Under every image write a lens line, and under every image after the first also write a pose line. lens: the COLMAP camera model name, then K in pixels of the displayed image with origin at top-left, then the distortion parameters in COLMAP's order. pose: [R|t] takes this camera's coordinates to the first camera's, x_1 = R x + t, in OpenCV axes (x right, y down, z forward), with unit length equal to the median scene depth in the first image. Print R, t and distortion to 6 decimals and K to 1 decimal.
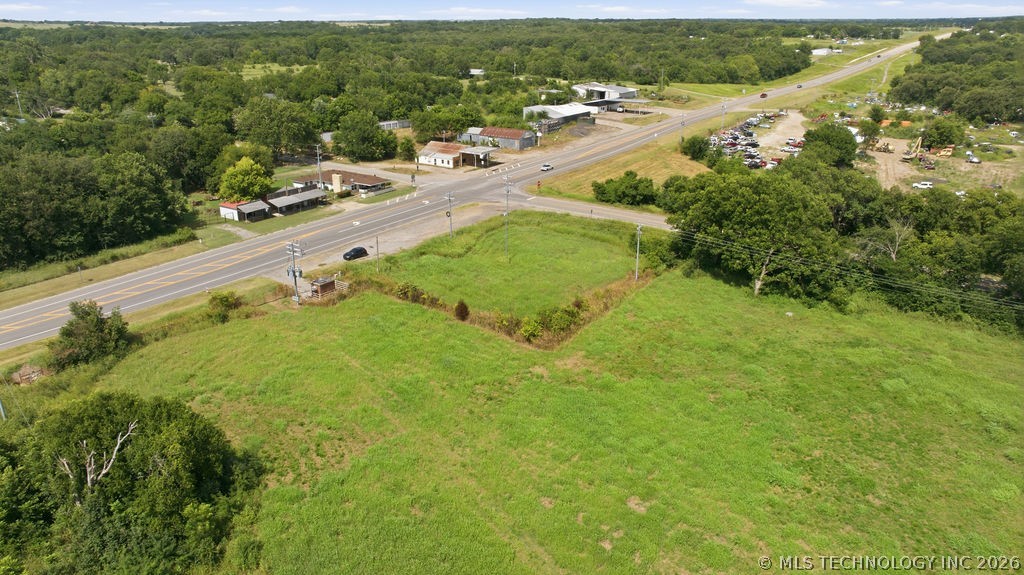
lens RADIAL K [[715.8, 0, 512.0], [0, 715.8, 287.5], [0, 0, 1]] dist [-0.045281, 0.053254]
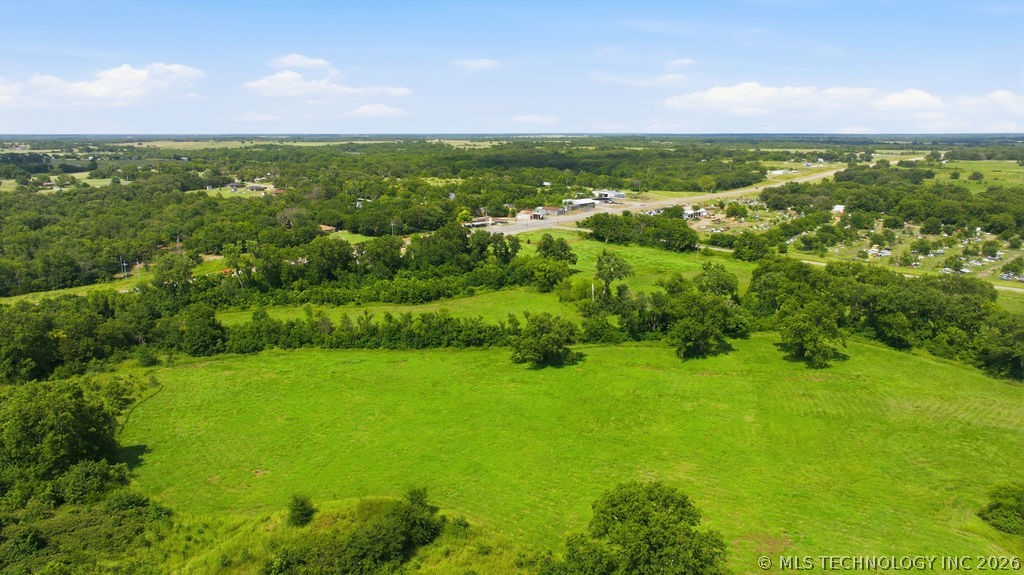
lens RADIAL K [[713.5, 0, 520.6], [0, 713.5, 286.2], [0, 0, 1]] dist [-0.020933, 0.003925]
pose [[0.993956, 0.026563, -0.106520, 0.133225], [-0.041813, 0.988752, -0.143602, 0.356241], [0.101508, 0.147188, 0.983886, -1.223842]]
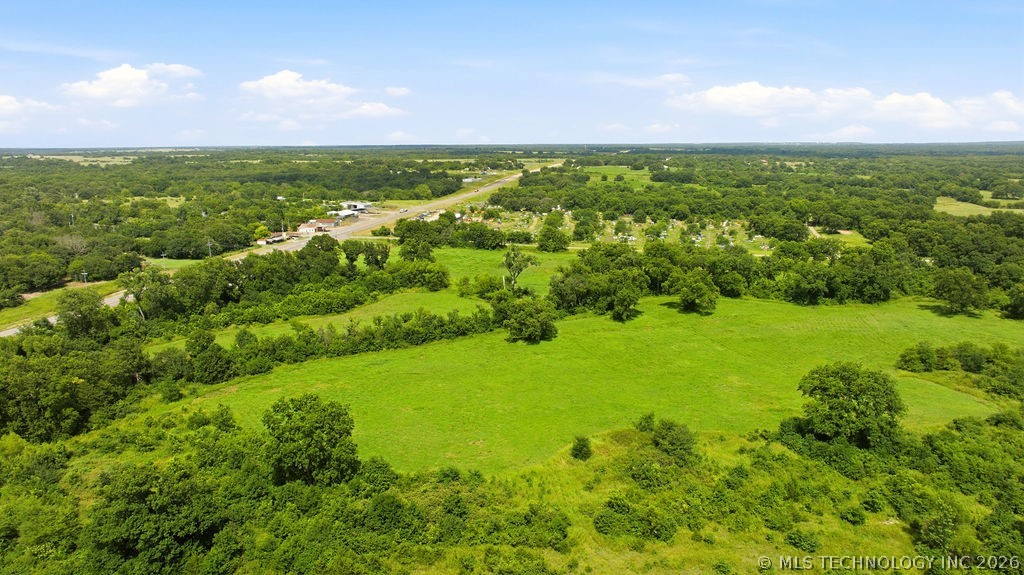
lens RADIAL K [[713.5, 0, 520.6], [0, 713.5, 286.2], [0, 0, 1]] dist [-0.020933, 0.003925]
pose [[0.914511, -0.078339, 0.396904, -0.347508], [0.141941, 0.980838, -0.133455, 0.382532], [-0.378844, 0.178383, 0.908106, -1.298109]]
